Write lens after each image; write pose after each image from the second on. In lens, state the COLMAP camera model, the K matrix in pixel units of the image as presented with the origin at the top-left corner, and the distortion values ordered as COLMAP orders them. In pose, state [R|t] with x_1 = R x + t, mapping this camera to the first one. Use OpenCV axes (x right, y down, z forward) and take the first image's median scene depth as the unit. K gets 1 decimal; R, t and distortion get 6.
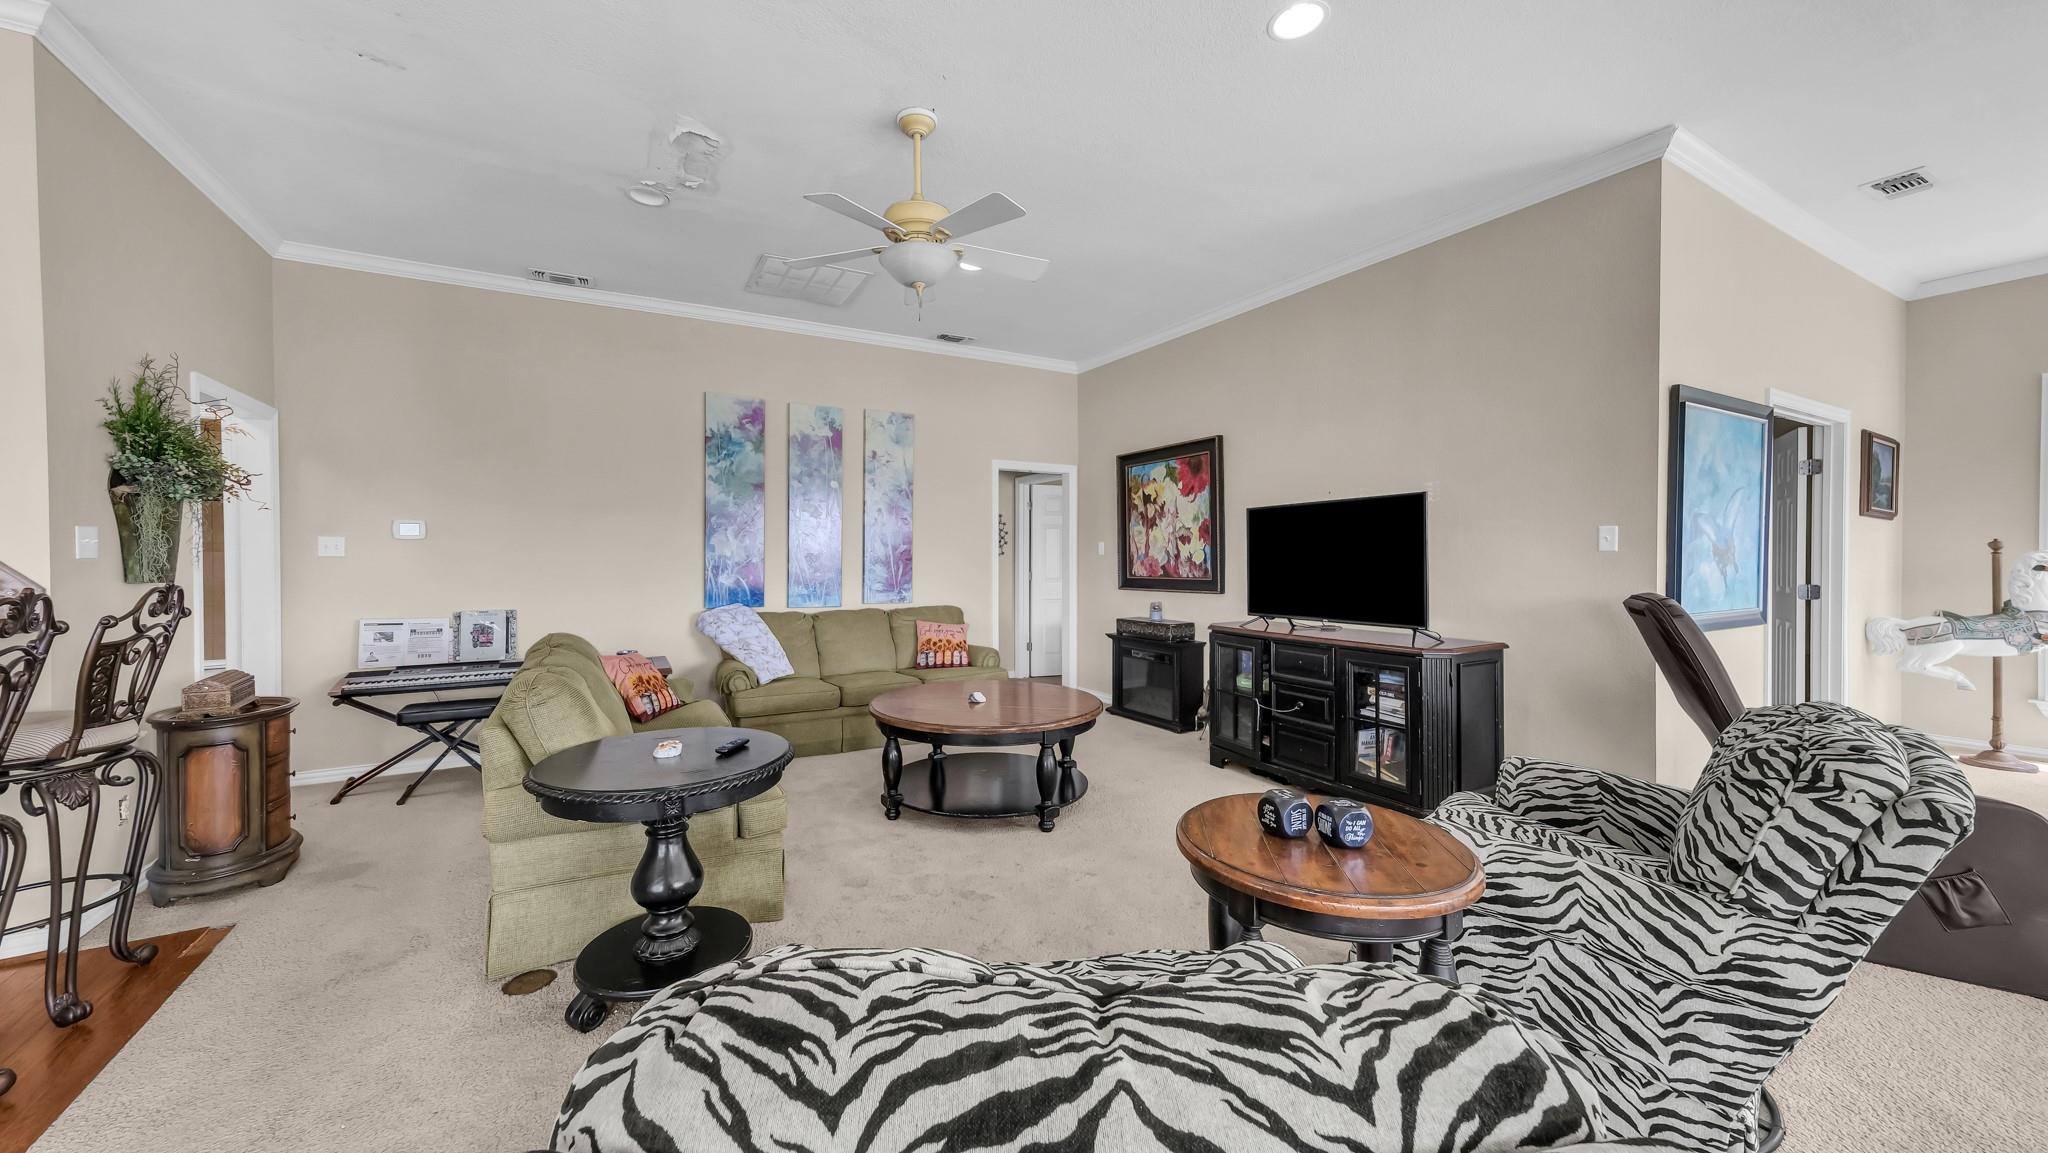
lens RADIAL K [[719.3, 0, 1022.7], [0, 719.3, 564.5], [0, 0, 1]] dist [0.000841, 0.000049]
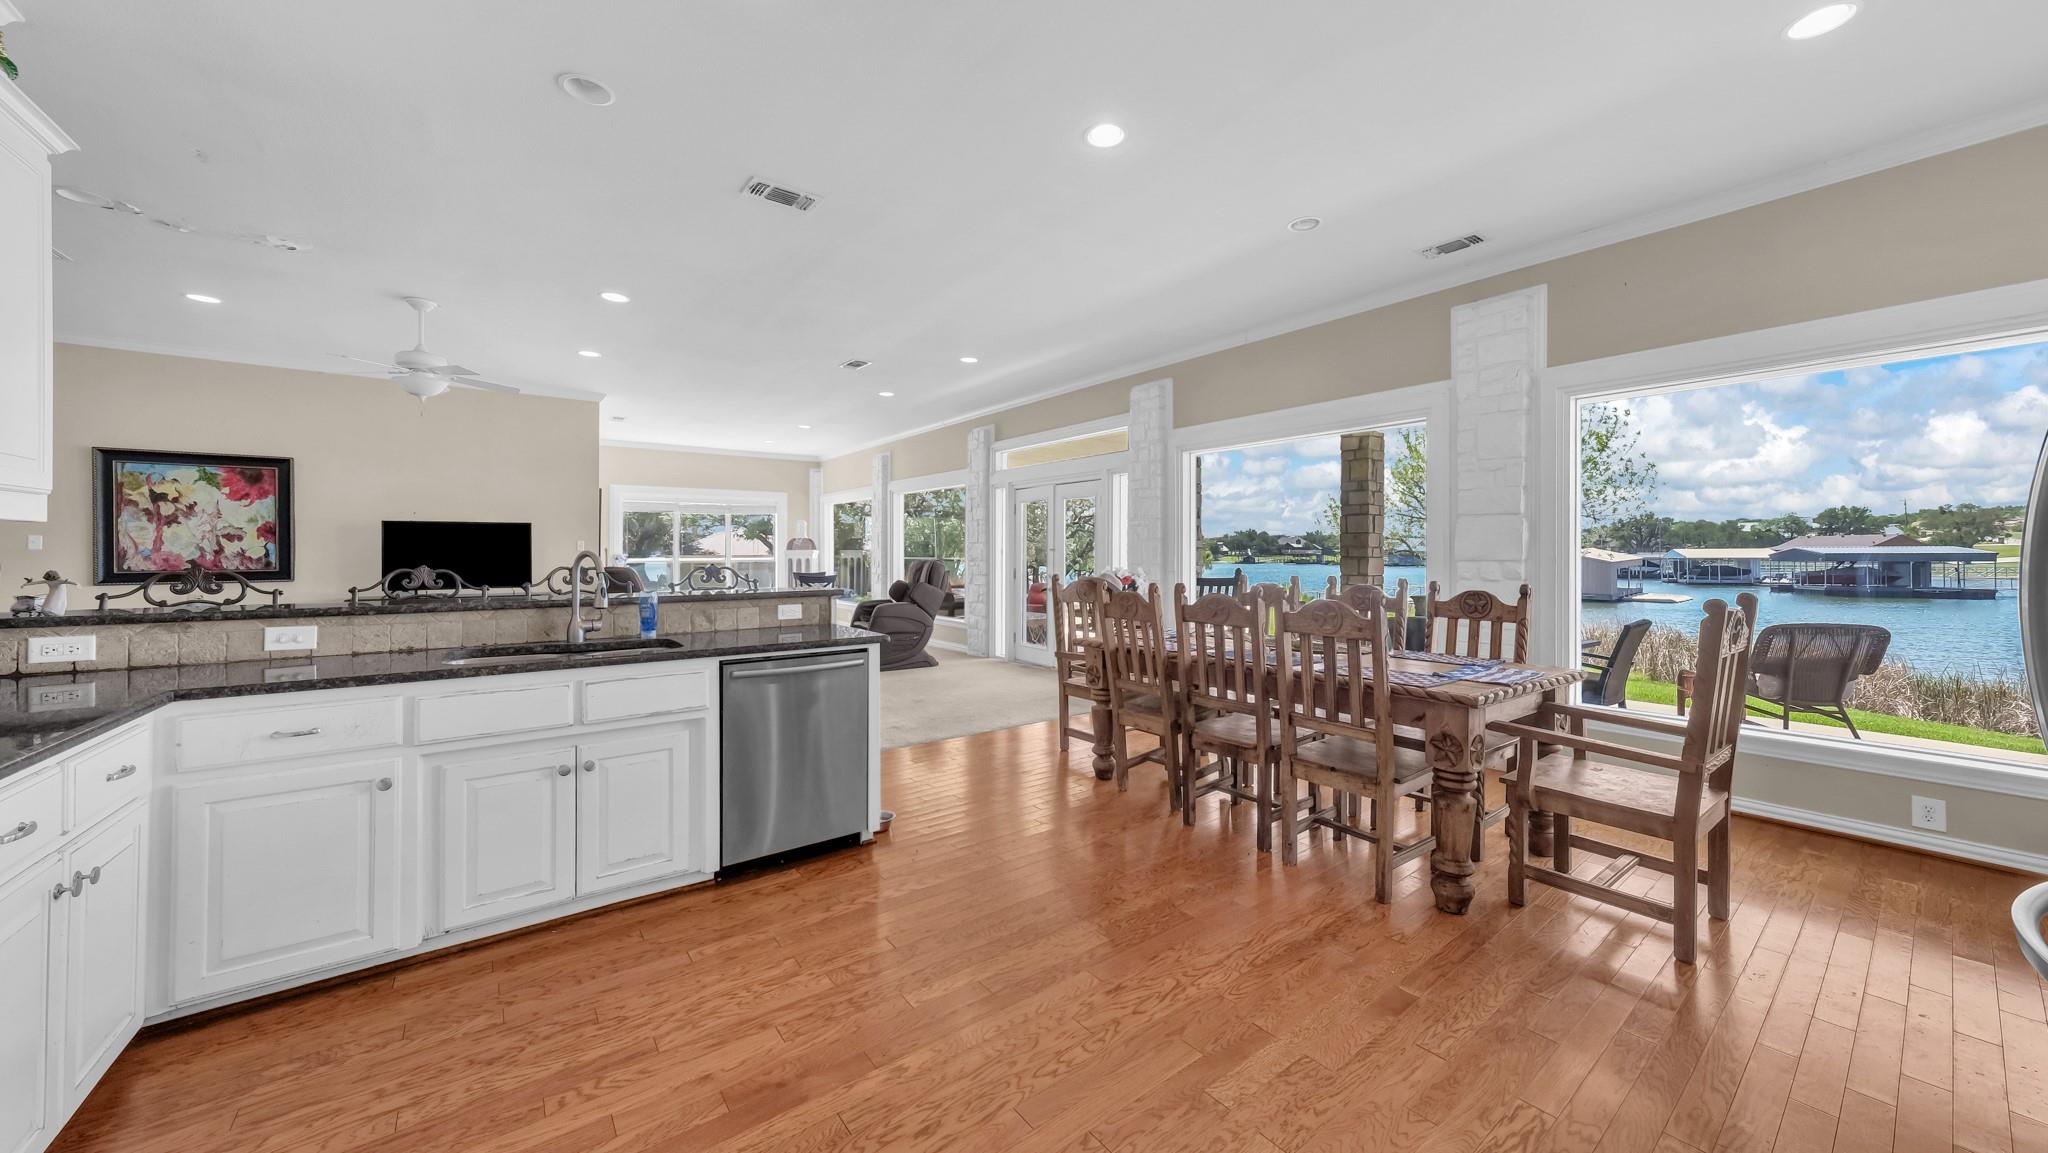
lens RADIAL K [[719.3, 0, 1029.8], [0, 719.3, 561.6], [0, 0, 1]] dist [0.000841, 0.000049]
pose [[-0.137608, -0.001671, 0.990485, -1.093298], [0.010082, 0.999944, 0.003087, 0.014041], [-0.990436, 0.010410, -0.137583, -0.121438]]
